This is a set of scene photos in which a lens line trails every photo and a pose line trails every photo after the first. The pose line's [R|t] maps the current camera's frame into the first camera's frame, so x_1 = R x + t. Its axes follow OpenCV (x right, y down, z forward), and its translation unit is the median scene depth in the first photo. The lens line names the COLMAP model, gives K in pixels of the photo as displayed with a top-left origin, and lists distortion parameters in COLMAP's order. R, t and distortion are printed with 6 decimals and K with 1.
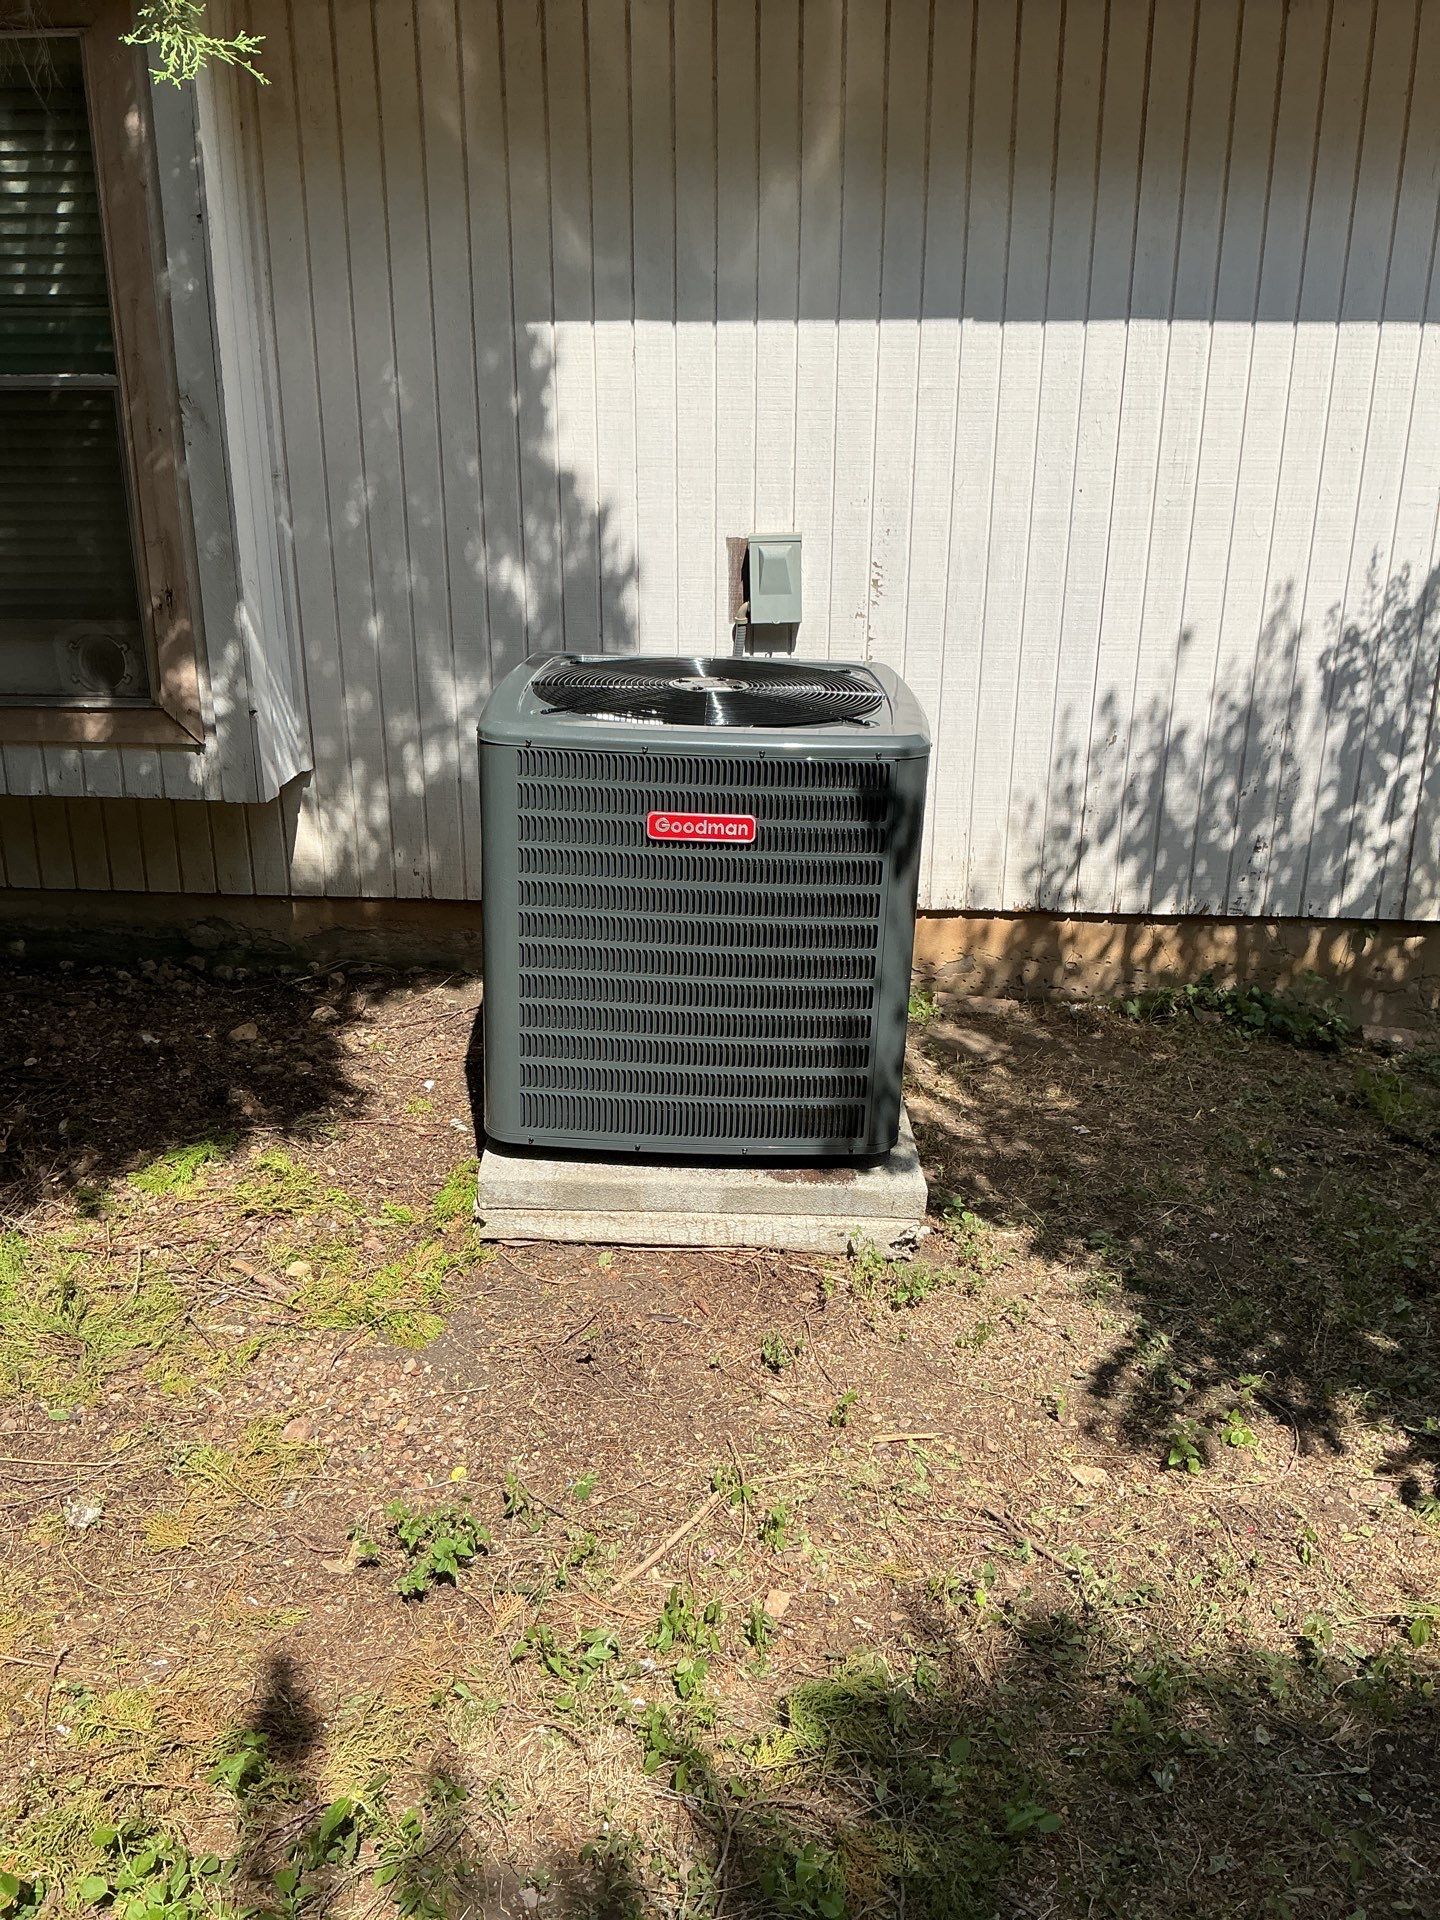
lens RADIAL K [[1645.3, 0, 717.6], [0, 1645.3, 966.1], [0, 0, 1]] dist [0.059518, -0.128684]
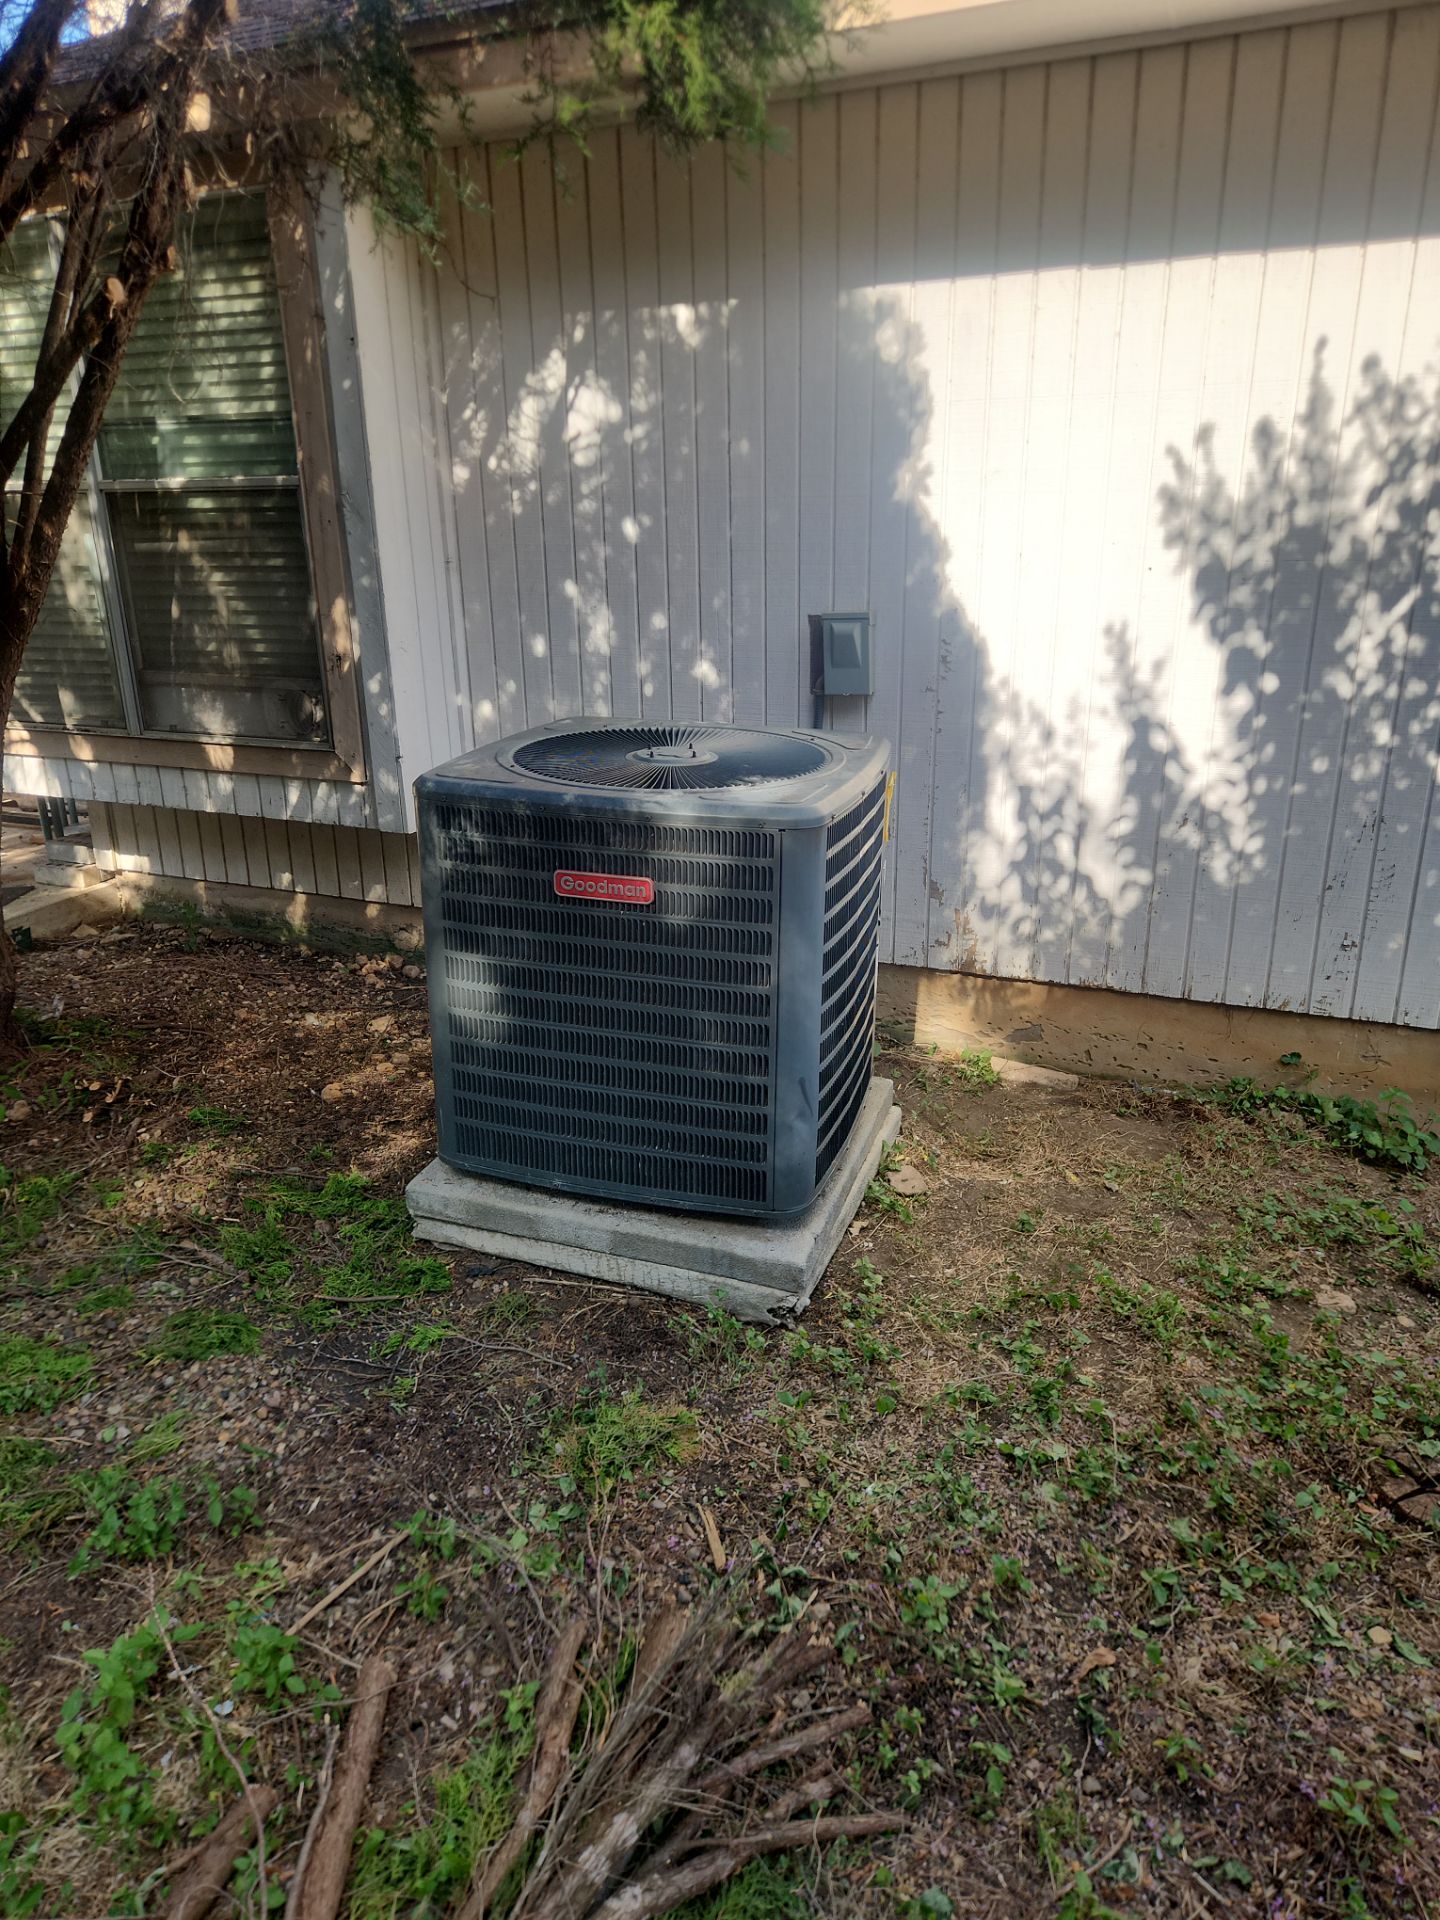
lens RADIAL K [[1320.8, 0, 726.0], [0, 1320.8, 951.5], [0, 0, 1]] dist [0.027770, -0.032889]
pose [[0.938984, 0.092315, -0.331342, 0.271987], [-0.095646, 0.995396, 0.006278, -0.044446], [0.330396, 0.025797, 0.943490, 0.186415]]
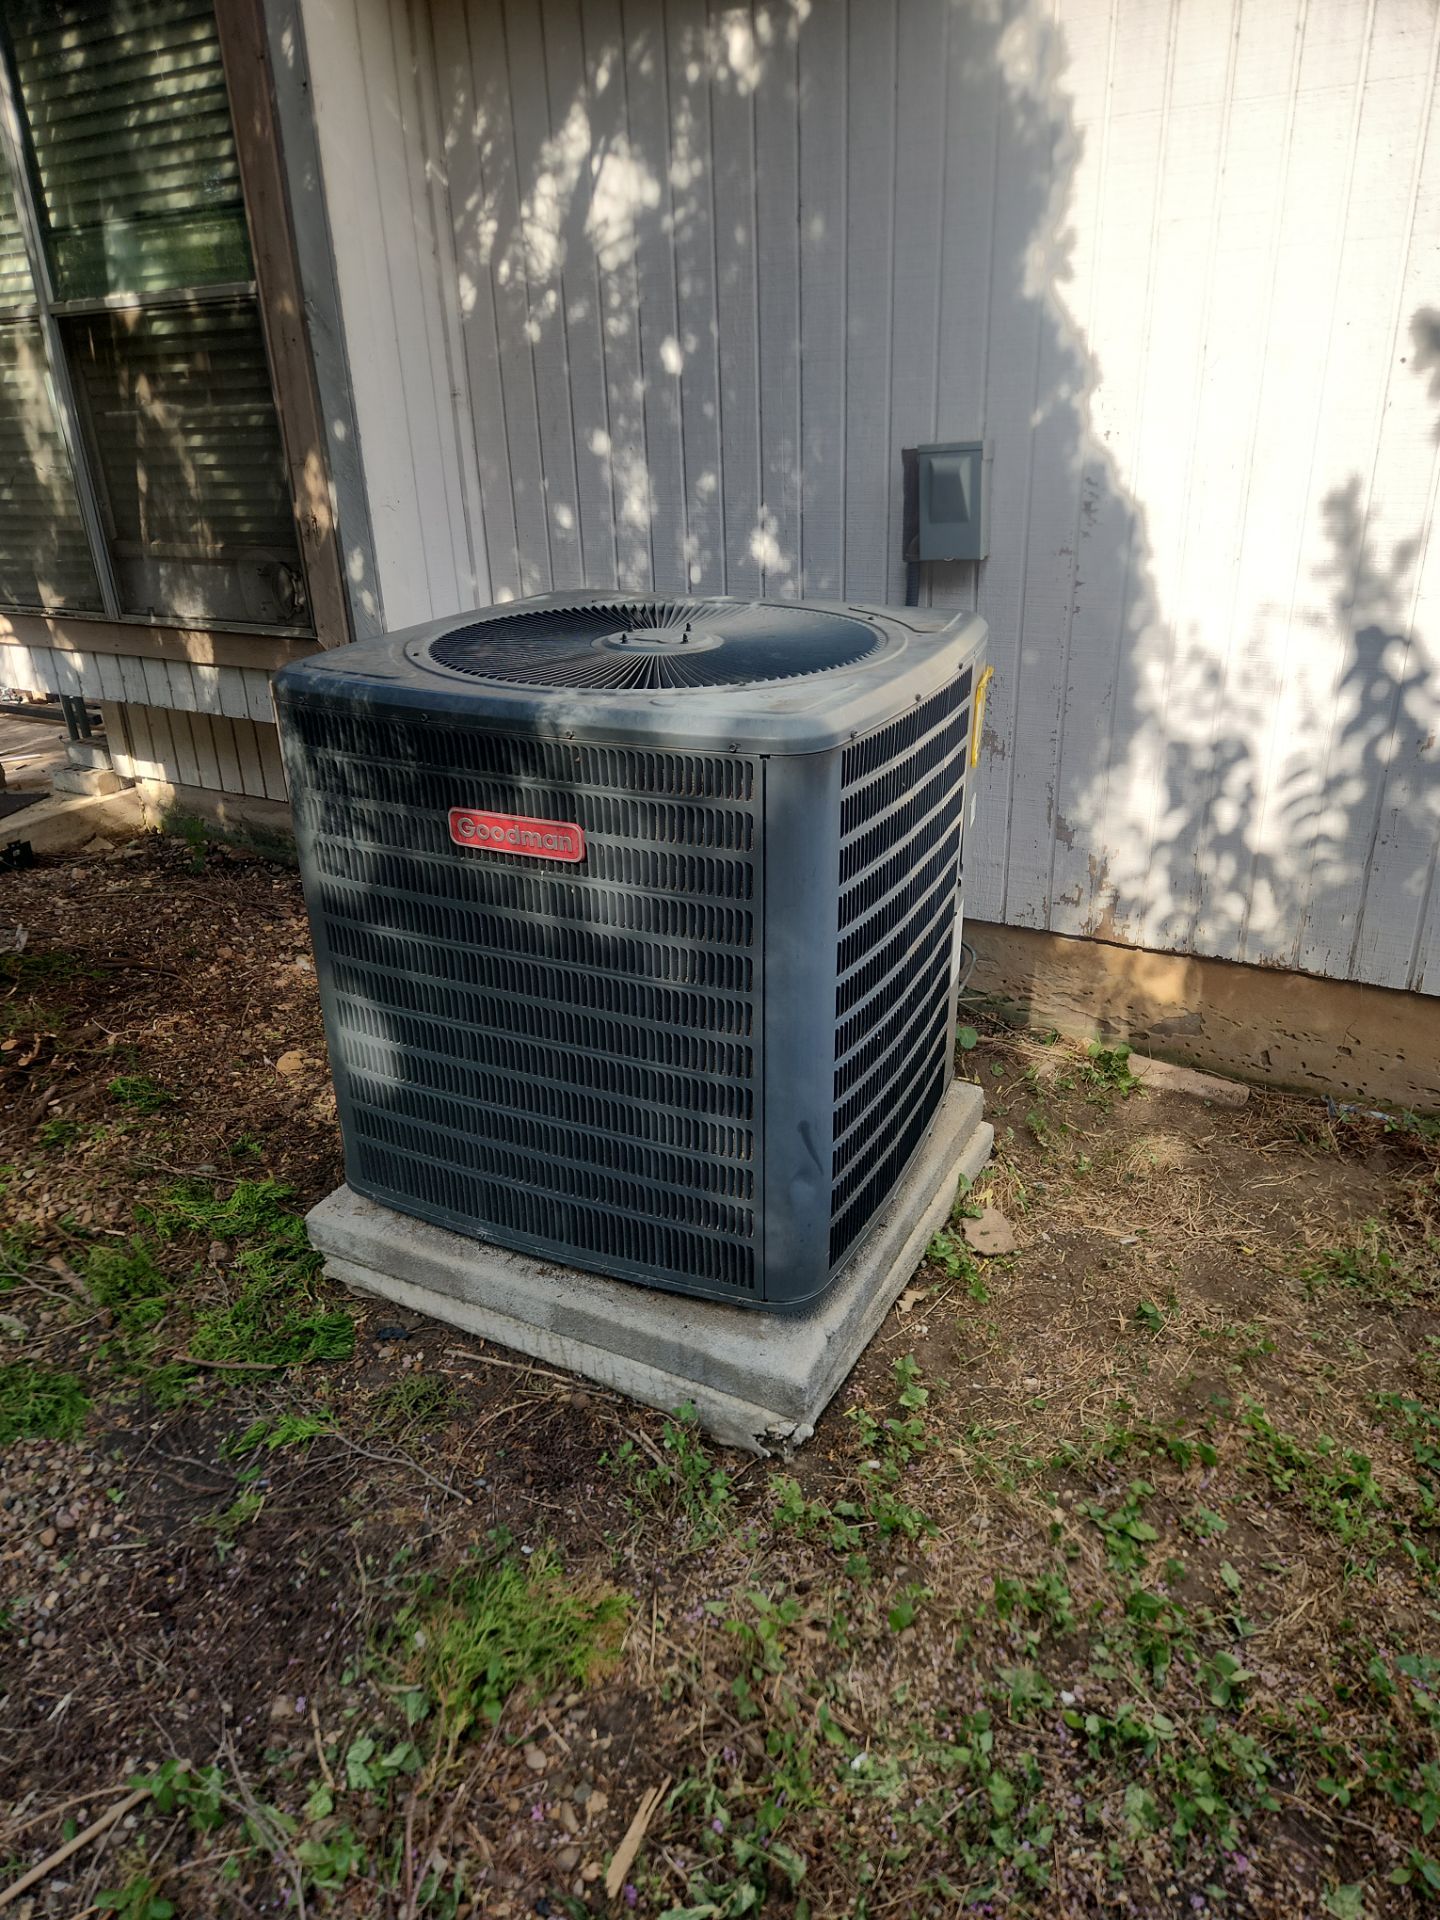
lens RADIAL K [[1320.8, 0, 704.6], [0, 1320.8, 965.6], [0, 0, 1]] dist [0.027770, -0.032889]
pose [[0.875356, 0.155130, -0.457915, 0.262494], [-0.119409, 0.987153, 0.106158, -0.076246], [0.468500, -0.038247, 0.882635, 0.407440]]
